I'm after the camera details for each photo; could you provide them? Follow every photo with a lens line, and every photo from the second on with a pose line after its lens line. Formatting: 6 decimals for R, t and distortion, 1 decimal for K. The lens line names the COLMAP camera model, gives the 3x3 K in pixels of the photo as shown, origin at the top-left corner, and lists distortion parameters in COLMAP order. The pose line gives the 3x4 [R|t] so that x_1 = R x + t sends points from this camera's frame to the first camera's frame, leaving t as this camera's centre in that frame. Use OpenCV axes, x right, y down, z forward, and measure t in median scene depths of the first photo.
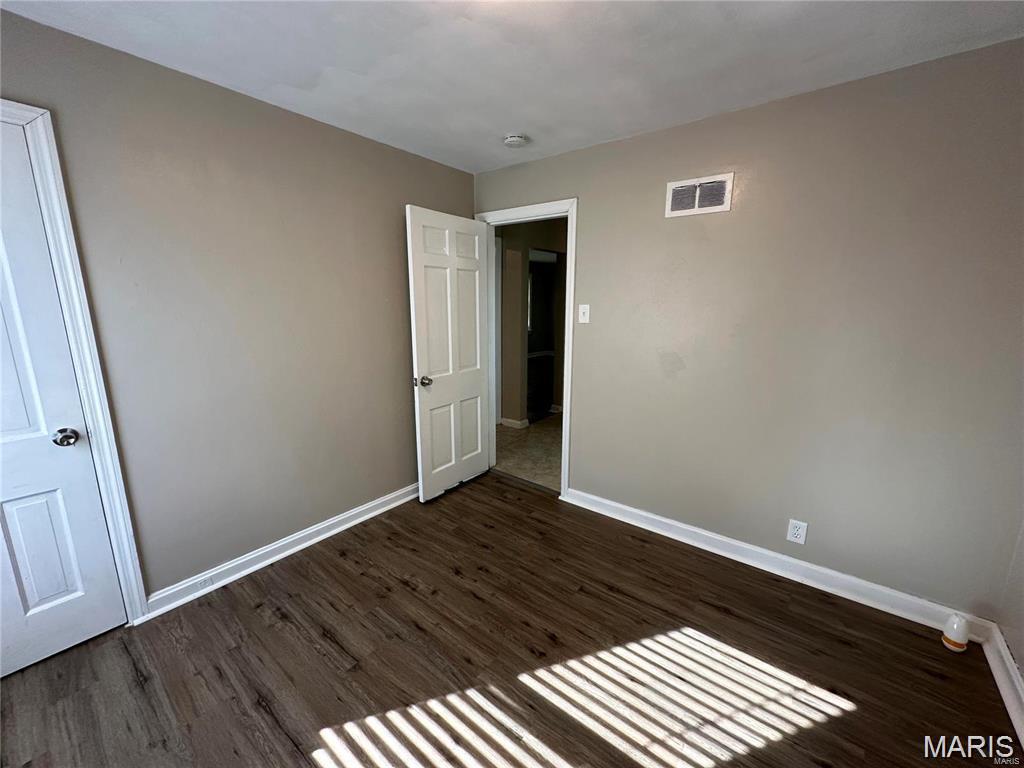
lens RADIAL K [[408.2, 0, 512.0], [0, 408.2, 384.0], [0, 0, 1]] dist [-0.002803, -0.000331]
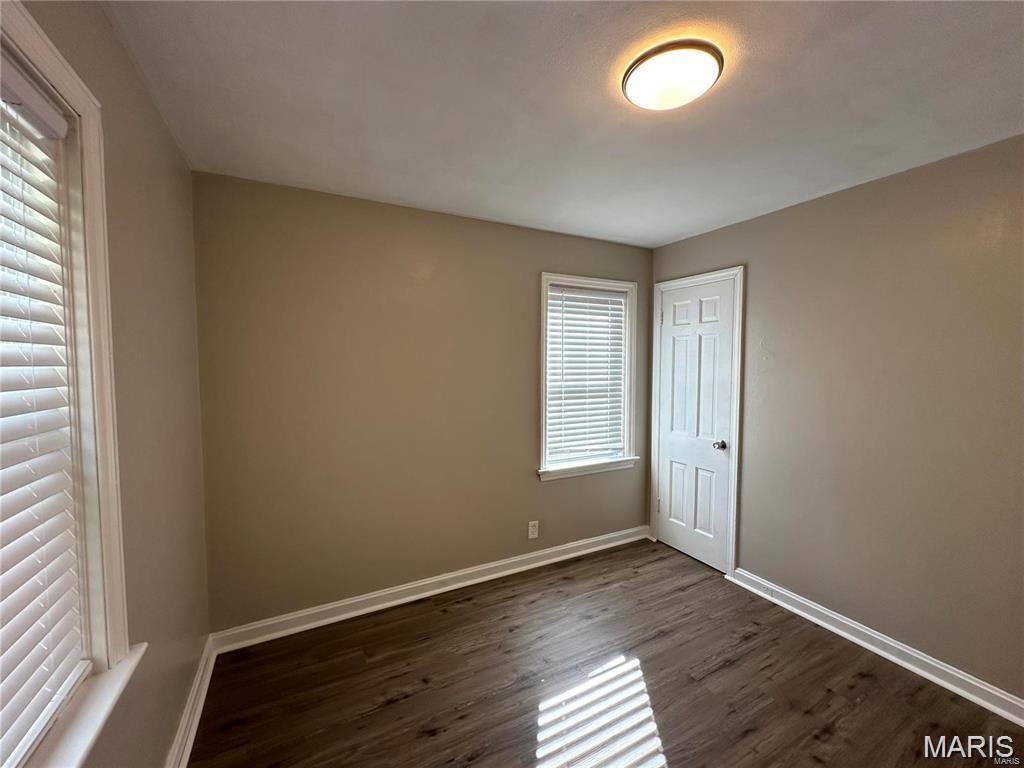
lens RADIAL K [[408.2, 0, 512.0], [0, 408.2, 384.0], [0, 0, 1]] dist [-0.002803, -0.000331]
pose [[-0.413716, 0.037458, -0.909635, 0.774981], [-0.186365, 0.974510, 0.124891, -0.156134], [0.891127, 0.221194, -0.396190, 0.744847]]
